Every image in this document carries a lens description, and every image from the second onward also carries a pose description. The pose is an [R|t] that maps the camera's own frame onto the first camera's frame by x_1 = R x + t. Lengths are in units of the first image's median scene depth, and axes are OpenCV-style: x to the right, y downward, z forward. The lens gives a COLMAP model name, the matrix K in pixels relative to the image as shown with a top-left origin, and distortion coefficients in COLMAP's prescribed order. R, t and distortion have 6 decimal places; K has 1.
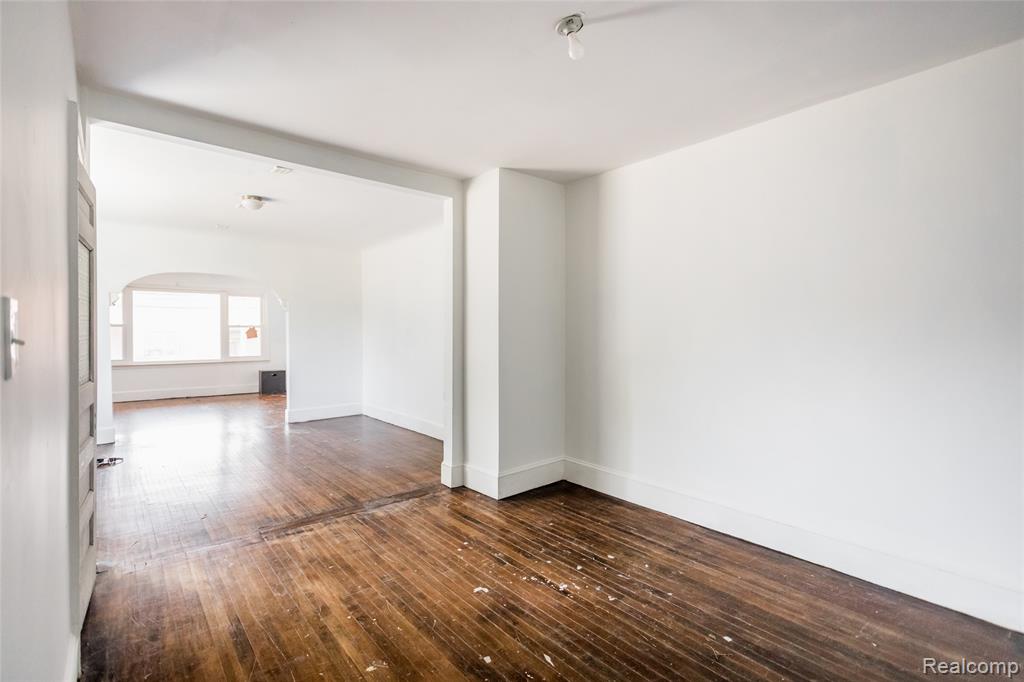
lens RADIAL K [[479.9, 0, 508.7], [0, 479.9, 338.8], [0, 0, 1]] dist [0.004193, 0.000272]
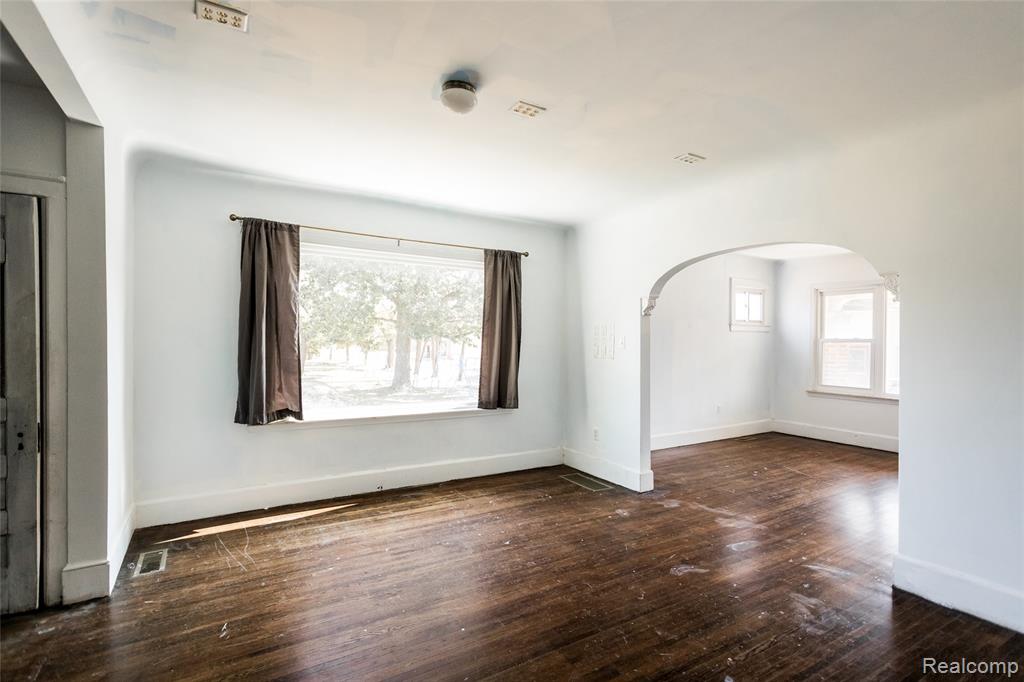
lens RADIAL K [[479.9, 0, 509.8], [0, 479.9, 343.2], [0, 0, 1]] dist [0.004193, 0.000272]
pose [[-0.161998, -0.001142, -0.986790, -0.041197], [-0.023840, 0.999712, 0.002757, -0.036199], [0.986503, 0.023972, -0.161979, 1.602699]]
